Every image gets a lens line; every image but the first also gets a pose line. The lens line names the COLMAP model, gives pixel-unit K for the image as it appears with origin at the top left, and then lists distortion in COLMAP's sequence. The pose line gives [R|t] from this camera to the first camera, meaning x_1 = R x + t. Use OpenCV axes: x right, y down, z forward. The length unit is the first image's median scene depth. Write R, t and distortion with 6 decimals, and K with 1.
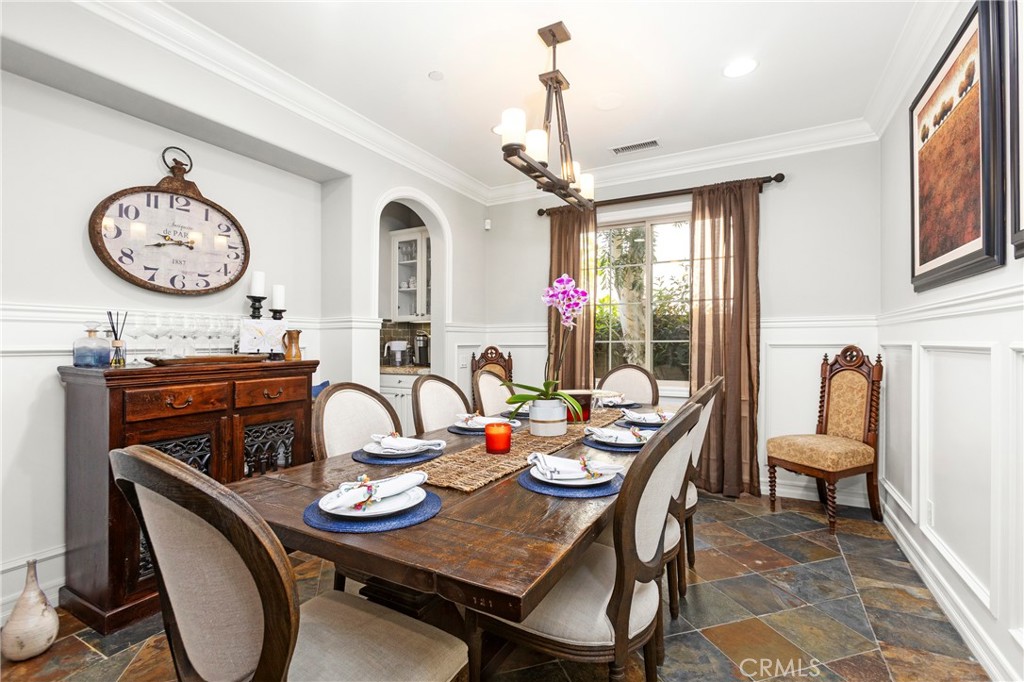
lens RADIAL K [[472.9, 0, 513.5], [0, 472.9, 343.8], [0, 0, 1]] dist [-0.001905, -0.000119]
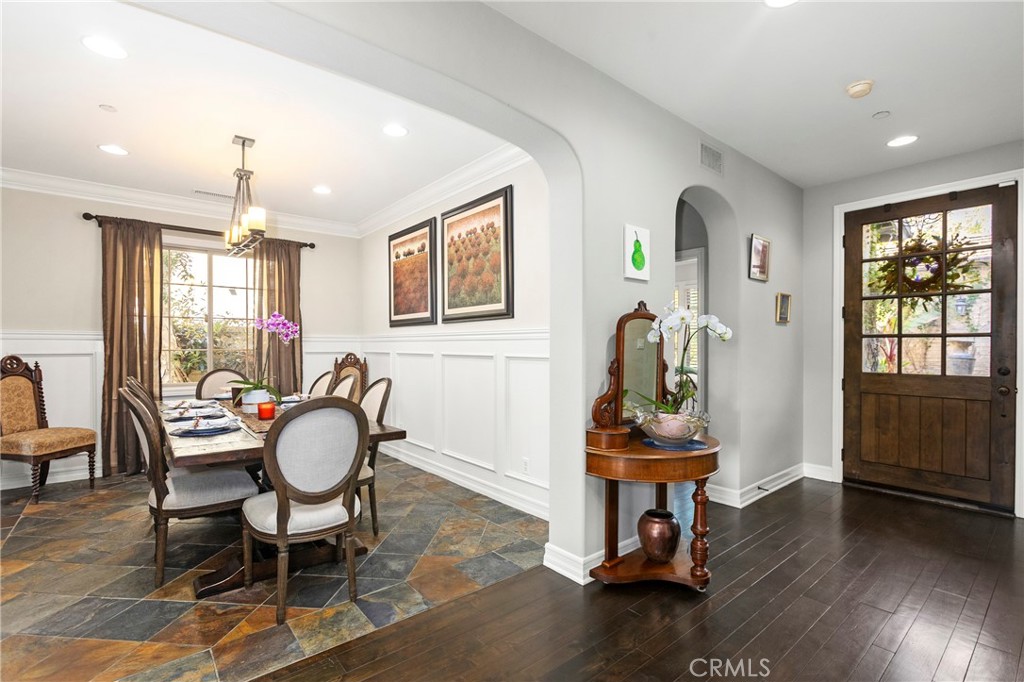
lens RADIAL K [[464.1, 0, 513.2], [0, 464.1, 340.2], [0, 0, 1]] dist [-0.023064, 0.016643]
pose [[0.380650, 0.017794, 0.924548, -0.853353], [-0.003058, 0.999834, -0.017984, -0.018134], [-0.924714, 0.004018, 0.380641, -0.291941]]
